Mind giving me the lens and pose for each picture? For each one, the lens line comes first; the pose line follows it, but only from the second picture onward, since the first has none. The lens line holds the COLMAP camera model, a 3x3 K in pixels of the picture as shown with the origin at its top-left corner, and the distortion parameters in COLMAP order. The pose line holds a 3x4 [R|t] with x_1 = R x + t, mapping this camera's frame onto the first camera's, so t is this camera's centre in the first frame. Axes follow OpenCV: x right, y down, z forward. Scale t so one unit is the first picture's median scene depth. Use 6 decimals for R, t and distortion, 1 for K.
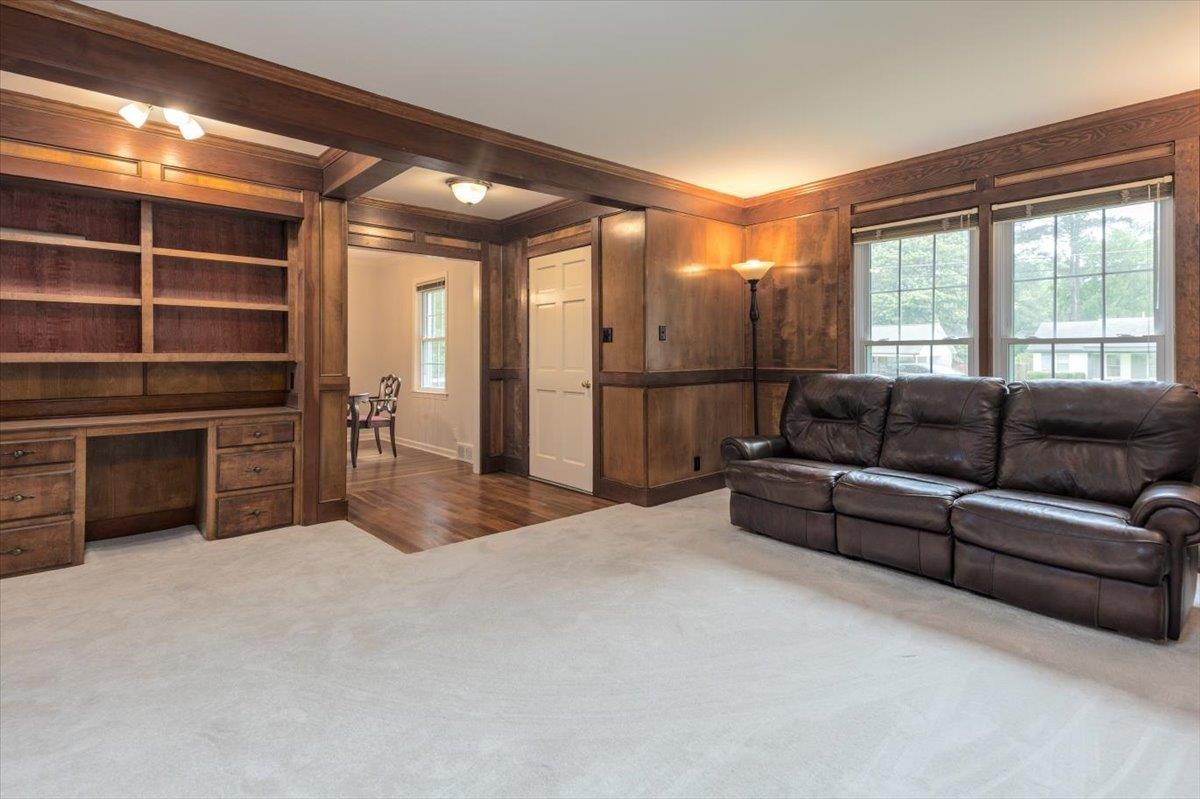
lens RADIAL K [[574.8, 0, 593.0], [0, 574.8, 354.8], [0, 0, 1]] dist [0.054132, -0.021699]
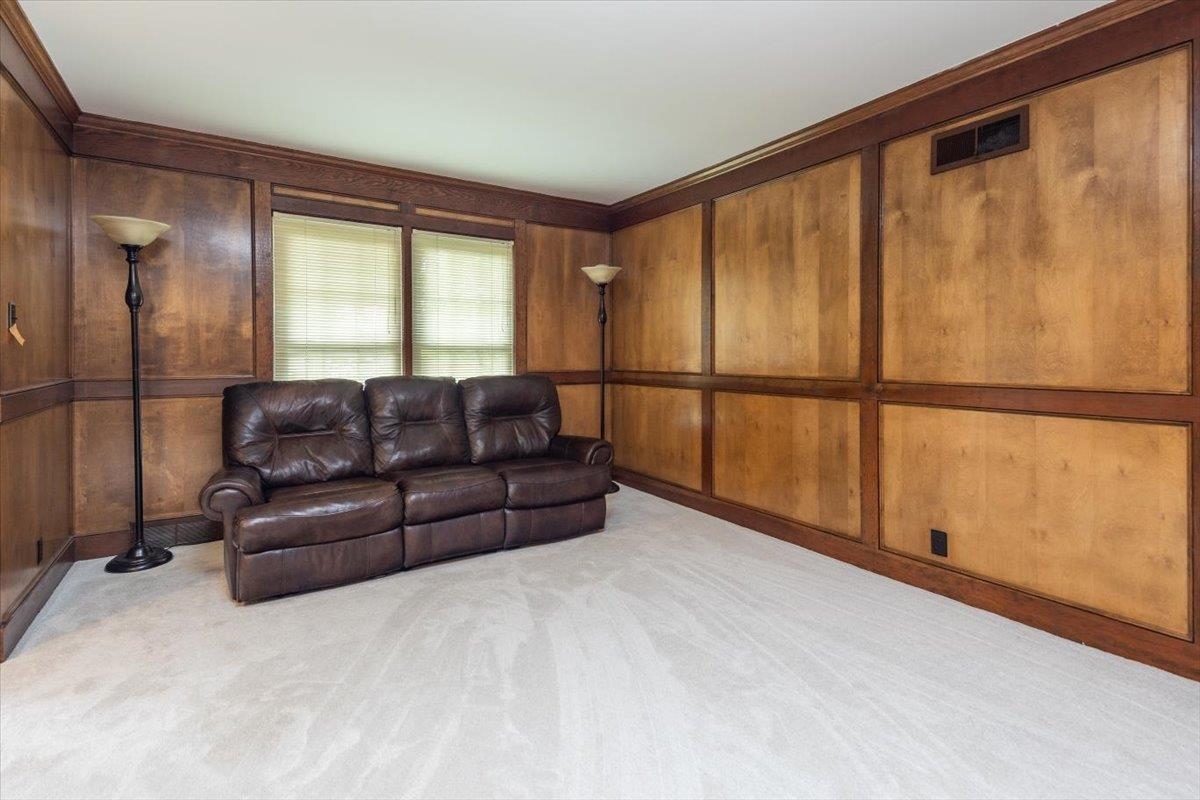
lens RADIAL K [[574.8, 0, 593.0], [0, 574.8, 355.3], [0, 0, 1]] dist [0.054132, -0.021699]
pose [[0.153720, -0.000213, 0.988114, -0.363321], [0.001588, 0.999999, -0.000032, -0.003202], [-0.988113, 0.001574, 0.153720, 0.430221]]
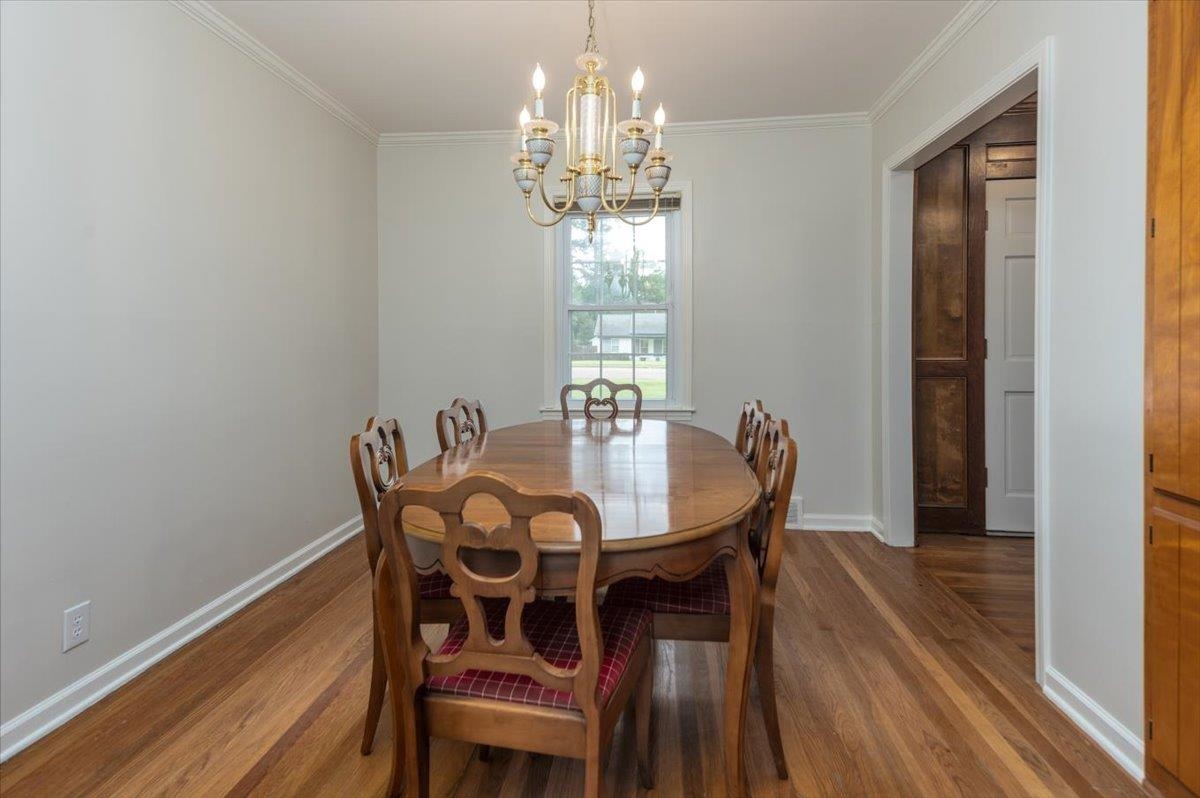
lens RADIAL K [[574.8, 0, 593.0], [0, 574.8, 354.3], [0, 0, 1]] dist [0.054132, -0.021699]
pose [[0.737764, -0.004242, 0.675045, -1.148754], [0.000562, 0.999984, 0.005669, 0.021633], [-0.675059, -0.003803, 0.737754, 1.114087]]
